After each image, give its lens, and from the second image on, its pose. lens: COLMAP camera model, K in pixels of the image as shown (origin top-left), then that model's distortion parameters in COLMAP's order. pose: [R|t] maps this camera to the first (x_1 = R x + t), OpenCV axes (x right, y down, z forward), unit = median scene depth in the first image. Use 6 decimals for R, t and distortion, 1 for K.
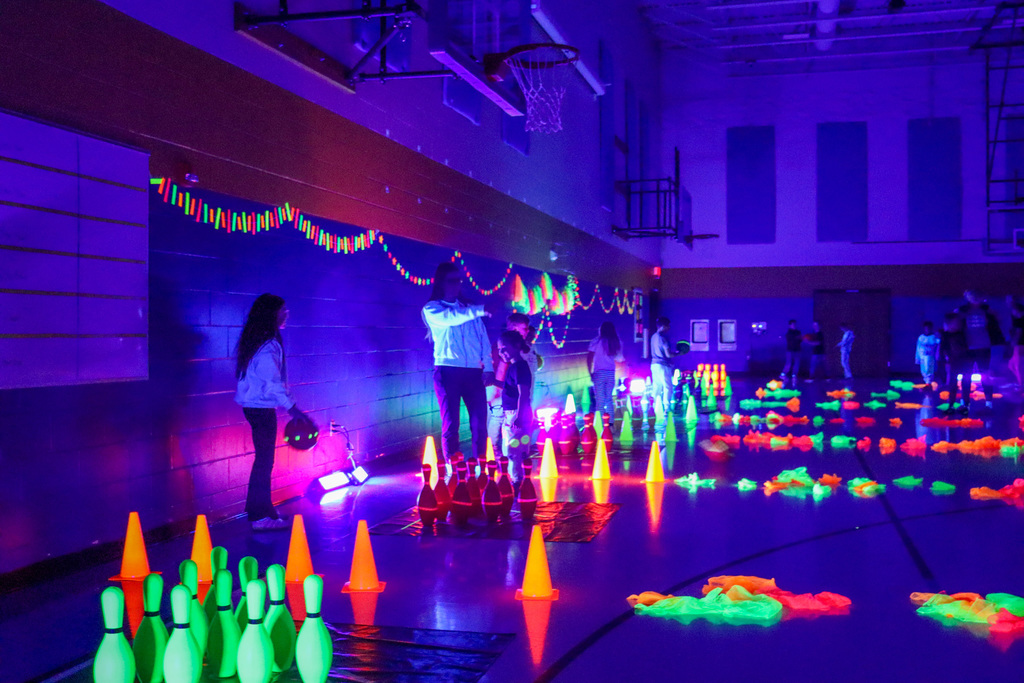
lens RADIAL K [[1129.5, 0, 512.0], [0, 1129.5, 341.5], [0, 0, 1]] dist [-0.004378, -0.003181]
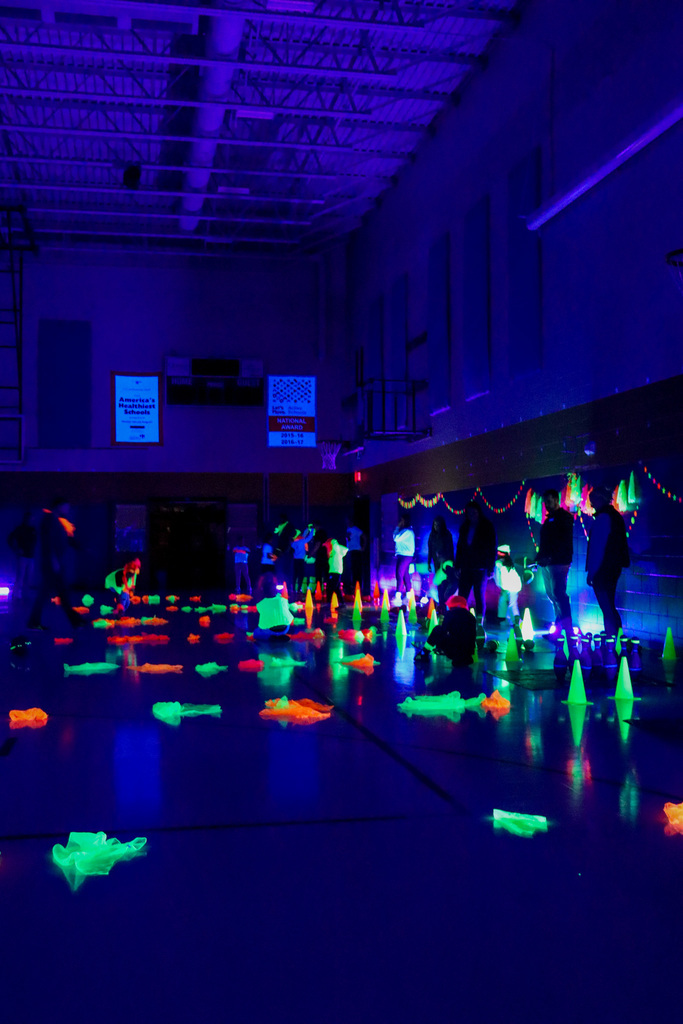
lens RADIAL K [[1152.9, 0, 341.5], [0, 1152.9, 512.0], [0, 0, 1]] dist [-0.044017, -0.001178]
pose [[-0.912560, -0.002905, -0.408934, 0.992900], [0.002758, 0.999908, -0.013258, -0.036332], [0.408935, -0.013227, -0.912468, 3.091701]]
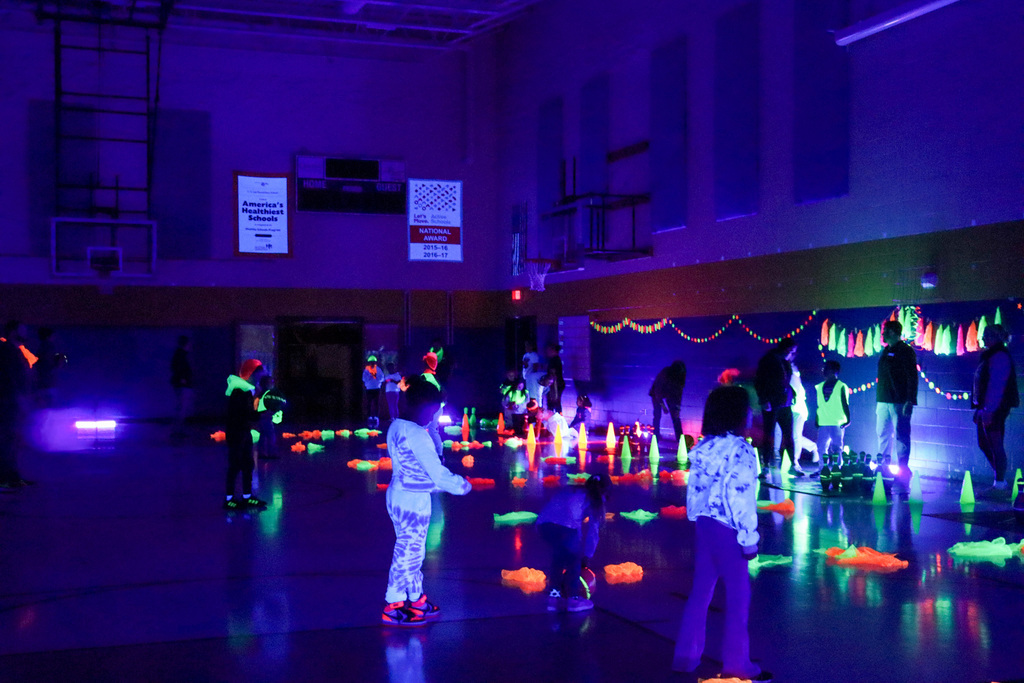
lens RADIAL K [[1332.1, 0, 512.0], [0, 1332.1, 341.5], [0, 0, 1]] dist [0.020930, 0.028494]
pose [[-0.841366, -0.001237, -0.540465, 1.440670], [-0.001720, 0.999998, 0.000389, -0.062229], [0.540463, 0.001257, -0.841367, 2.984840]]
